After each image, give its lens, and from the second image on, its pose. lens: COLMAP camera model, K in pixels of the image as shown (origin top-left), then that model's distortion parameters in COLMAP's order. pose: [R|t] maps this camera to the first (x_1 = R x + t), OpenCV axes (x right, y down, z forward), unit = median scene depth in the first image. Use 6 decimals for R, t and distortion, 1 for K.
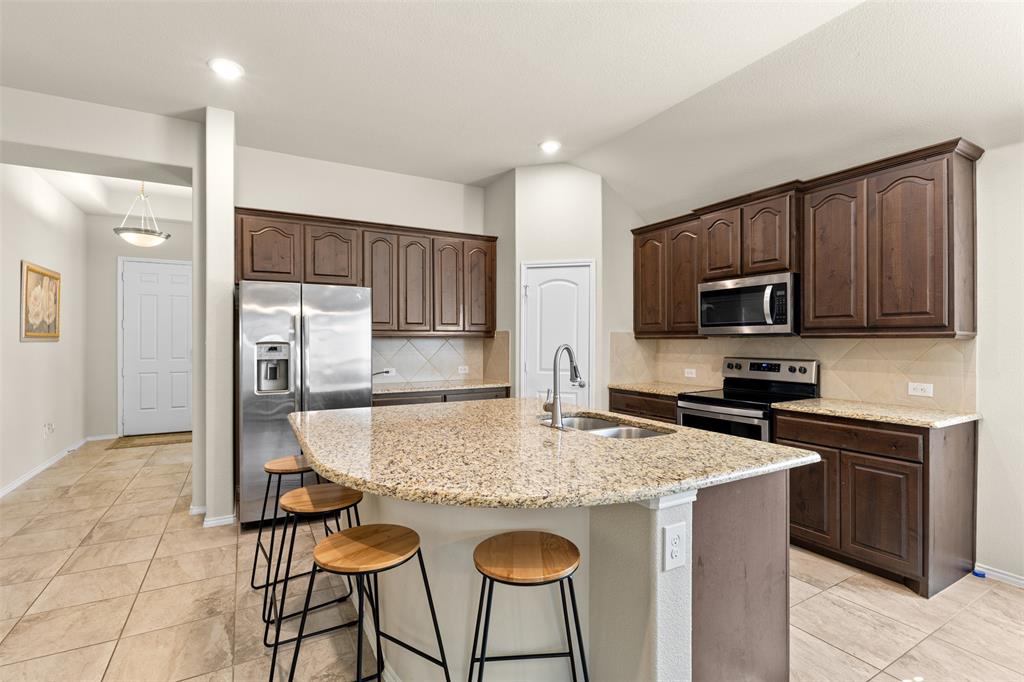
lens RADIAL K [[475.4, 0, 514.7], [0, 475.4, 336.8], [0, 0, 1]] dist [-0.006130, 0.000738]
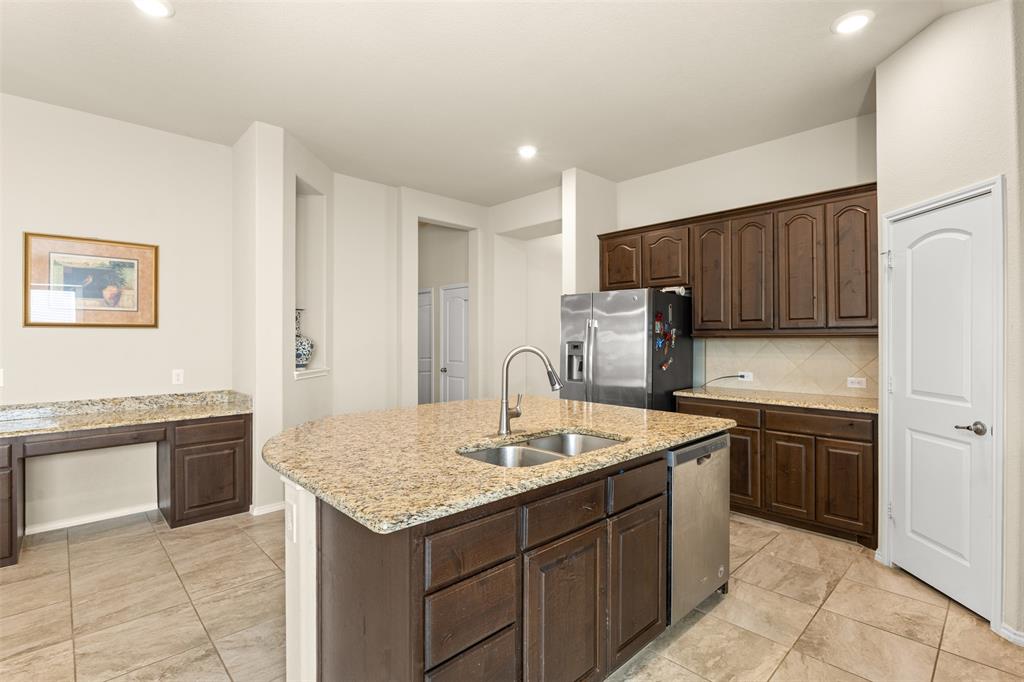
lens RADIAL K [[475.4, 0, 516.7], [0, 475.4, 336.1], [0, 0, 1]] dist [-0.006130, 0.000738]
pose [[0.249416, -0.004457, -0.968386, 0.671007], [0.003484, 0.999987, -0.003705, 0.001992], [0.968390, -0.002450, 0.249428, 0.526007]]
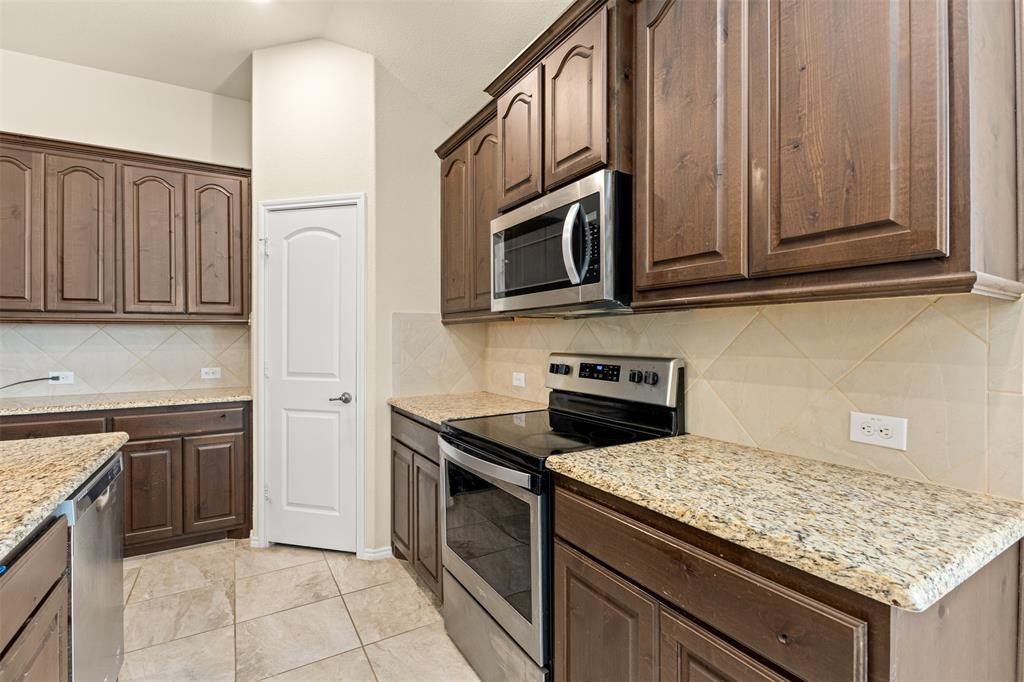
lens RADIAL K [[475.4, 0, 510.4], [0, 475.4, 336.3], [0, 0, 1]] dist [-0.006130, 0.000738]
pose [[0.999862, -0.001916, 0.016473, 0.454187], [0.001829, 0.999984, 0.005302, 0.023000], [-0.016483, -0.005271, 0.999850, 0.508175]]
